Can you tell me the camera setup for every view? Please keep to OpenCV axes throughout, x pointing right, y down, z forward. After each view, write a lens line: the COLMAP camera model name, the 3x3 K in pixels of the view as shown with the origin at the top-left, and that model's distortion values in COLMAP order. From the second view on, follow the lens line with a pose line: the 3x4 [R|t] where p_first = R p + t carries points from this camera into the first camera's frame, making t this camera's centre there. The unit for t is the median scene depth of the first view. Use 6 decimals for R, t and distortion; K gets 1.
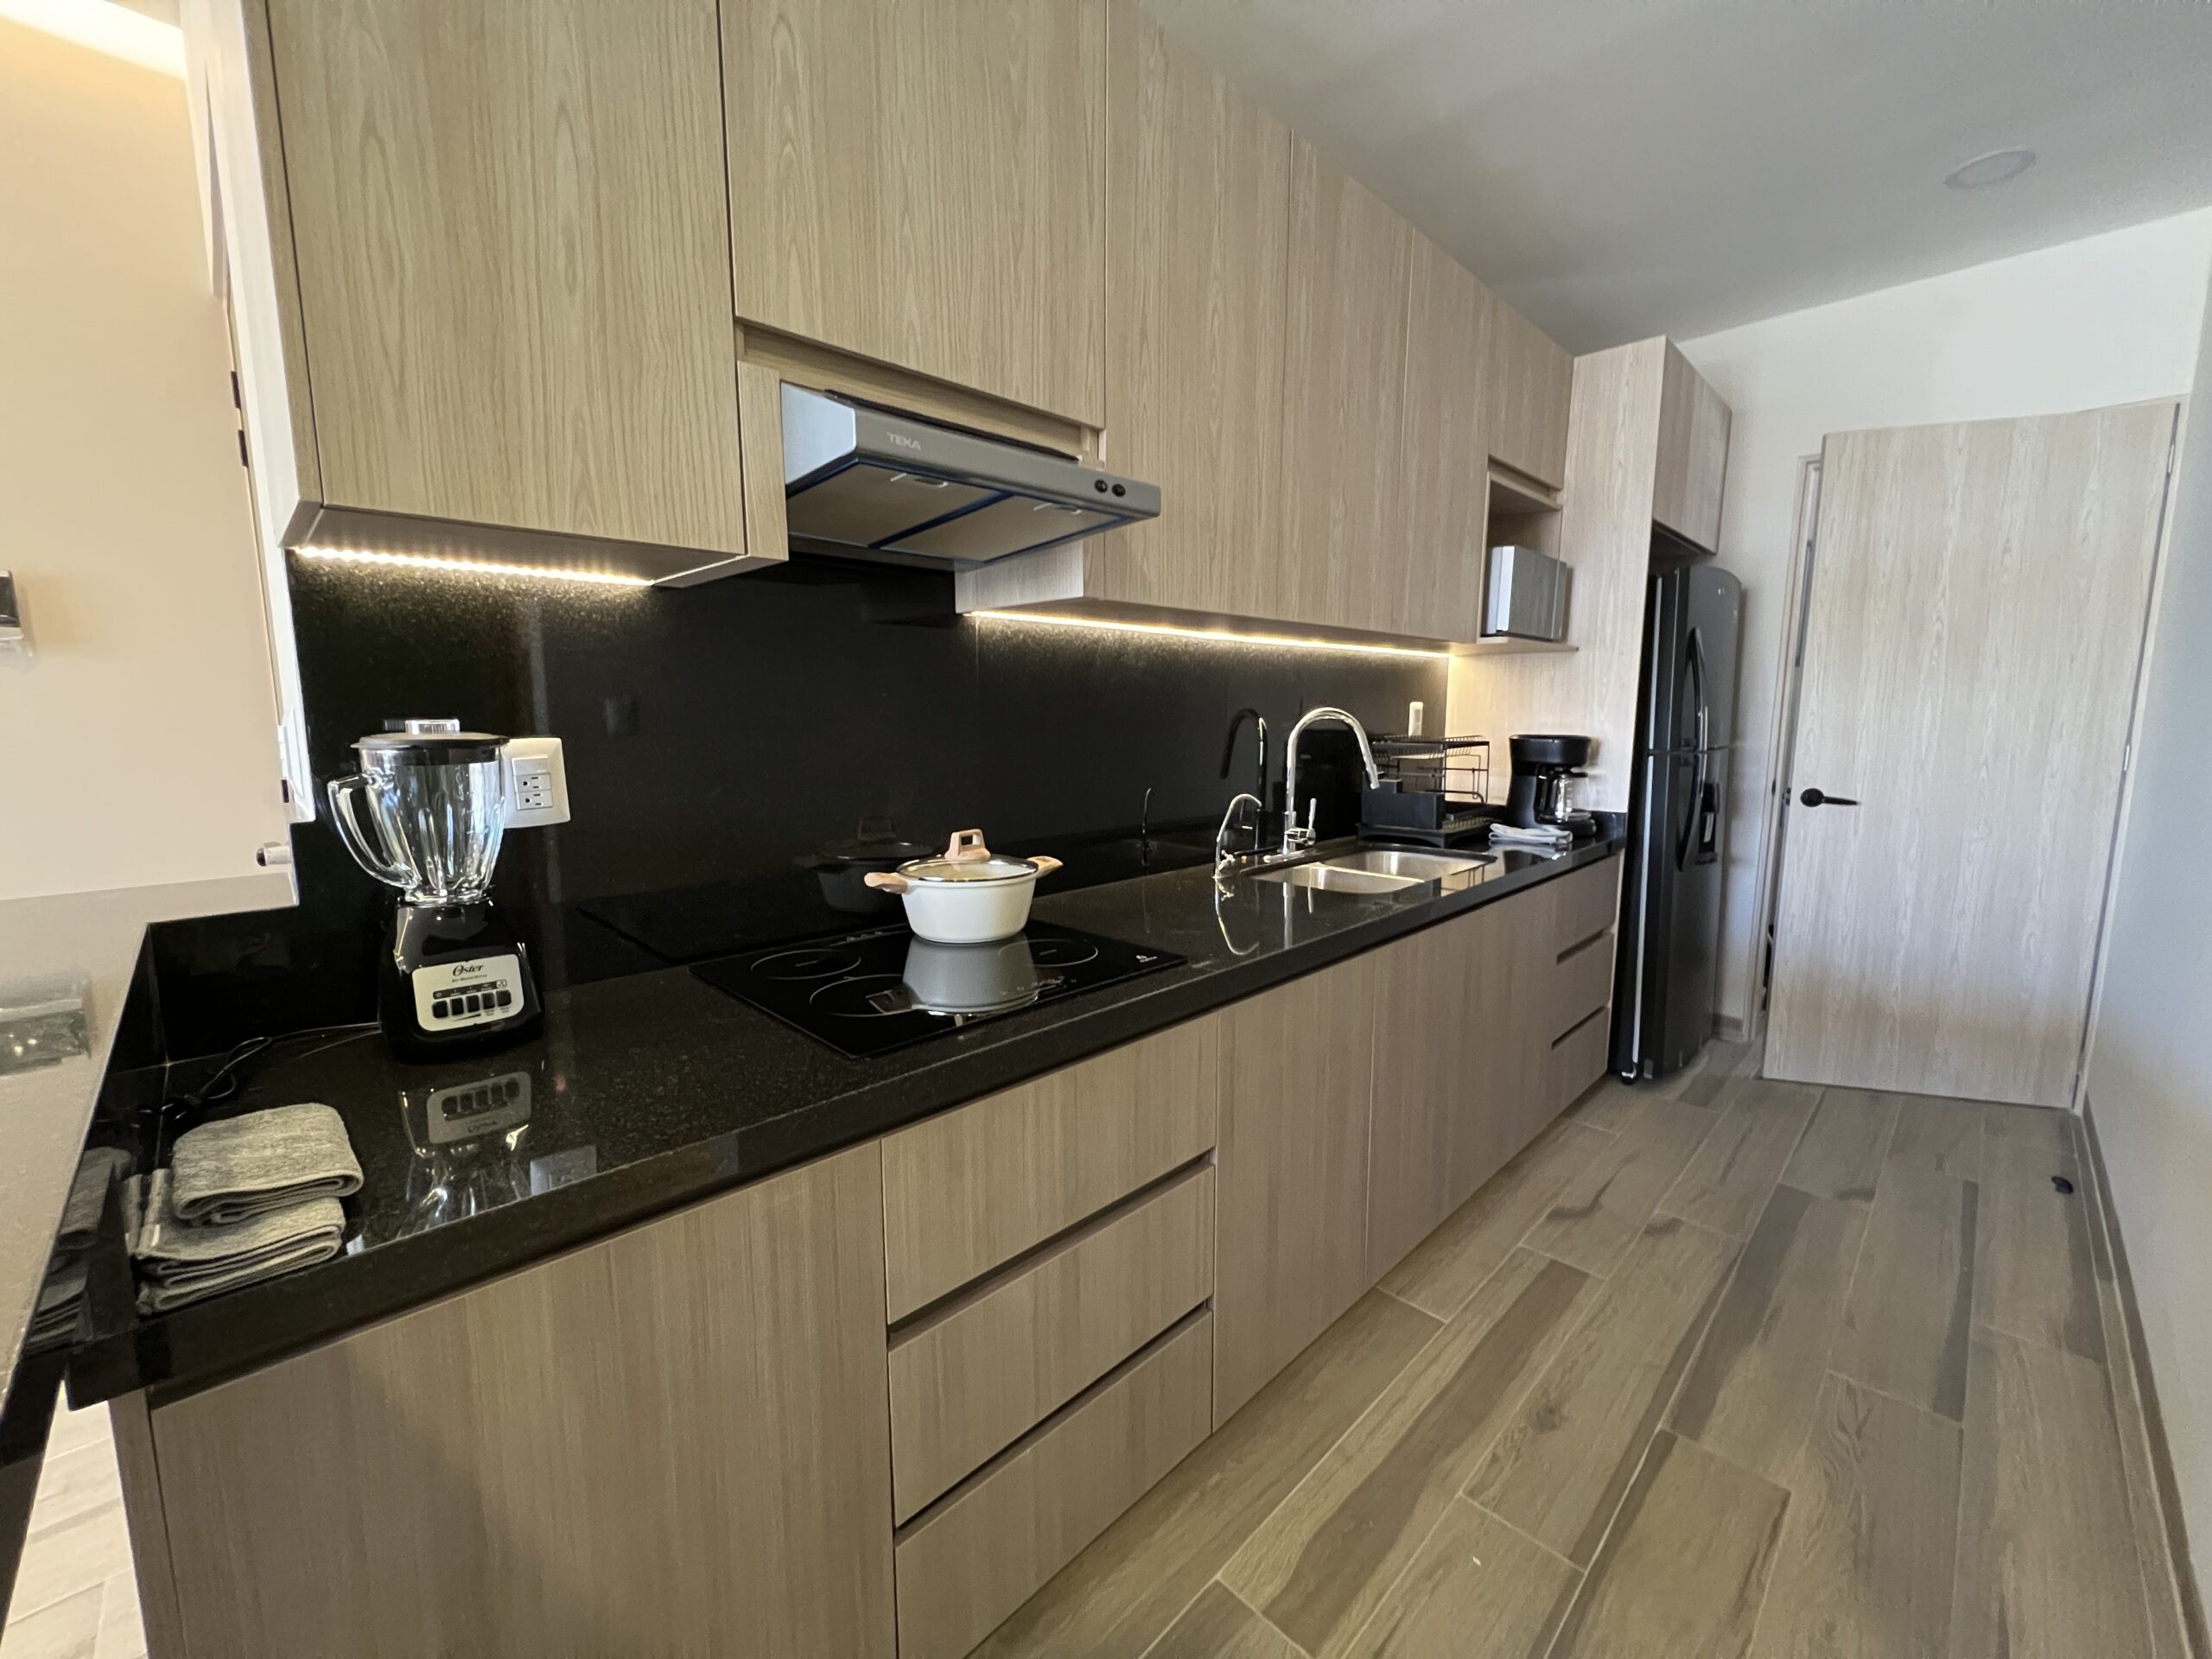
lens RADIAL K [[882.5, 0, 1102.9], [0, 882.5, 830.8], [0, 0, 1]] dist [0.000399, 0.000390]
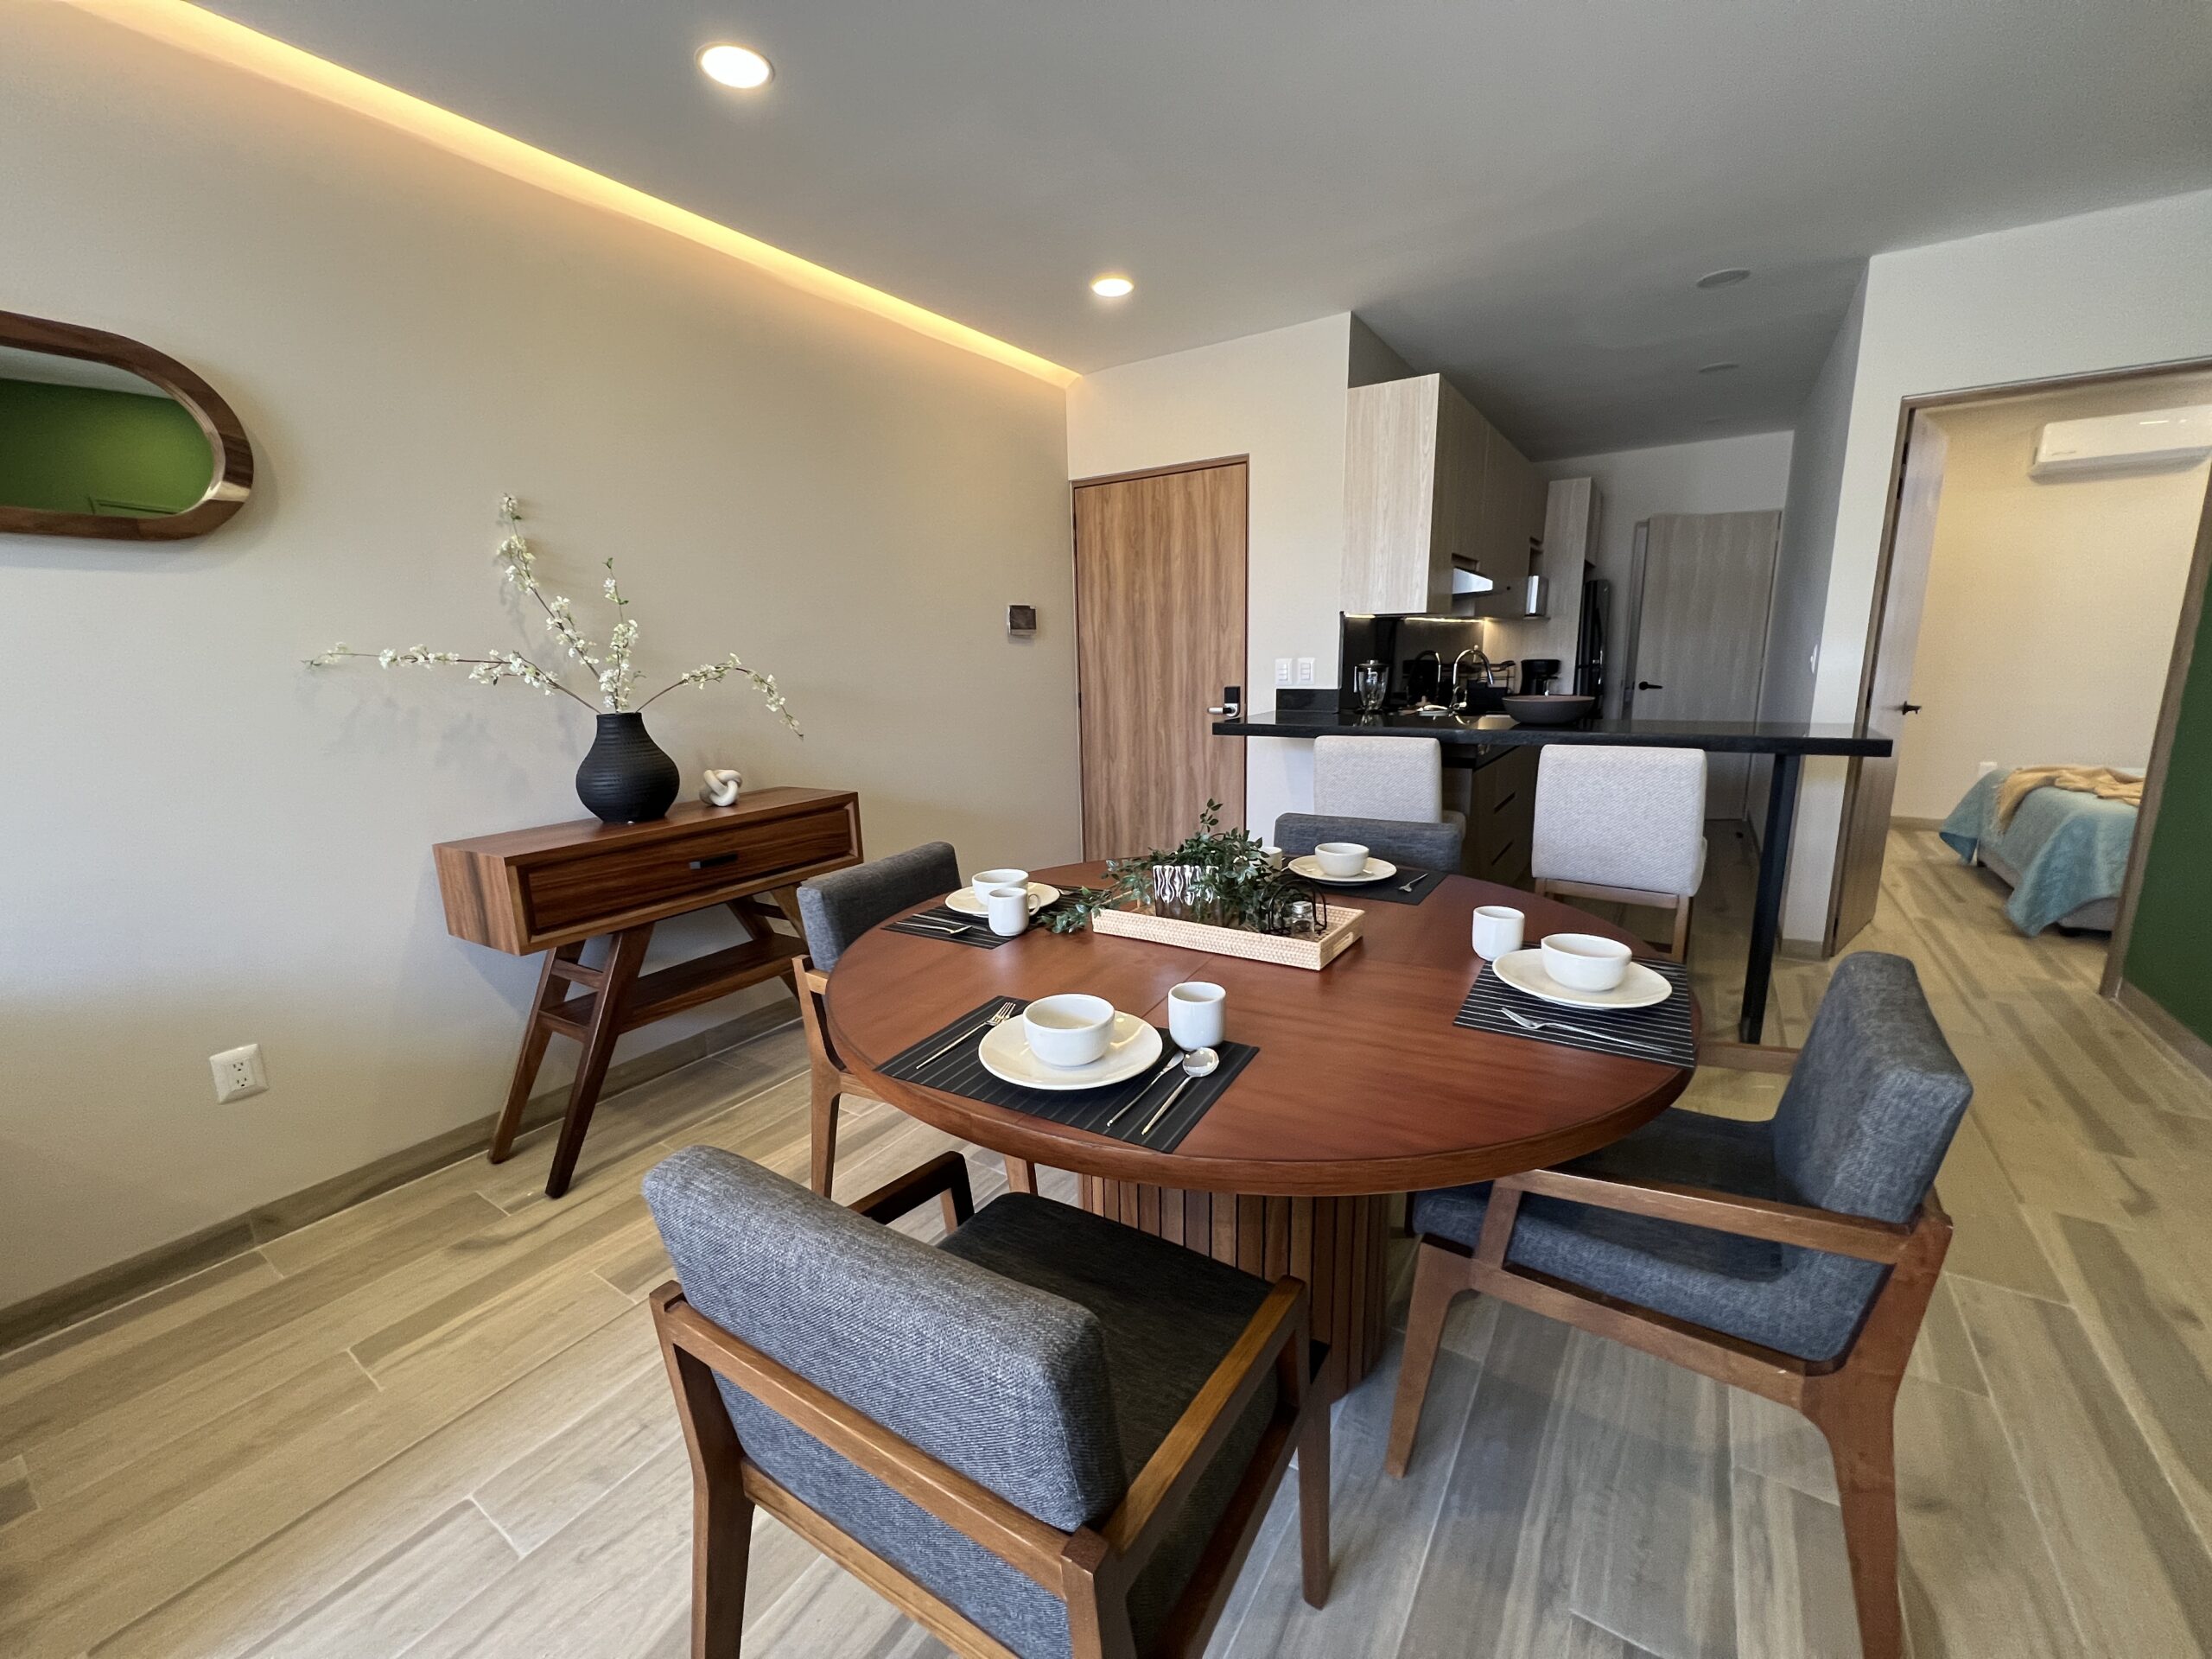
lens RADIAL K [[882.5, 0, 1102.9], [0, 882.5, 830.8], [0, 0, 1]] dist [0.000399, 0.000390]
pose [[0.976910, -0.064637, 0.203641, -1.008084], [0.050881, 0.996100, 0.072079, 0.097875], [-0.207505, -0.060053, 0.976389, -0.908339]]
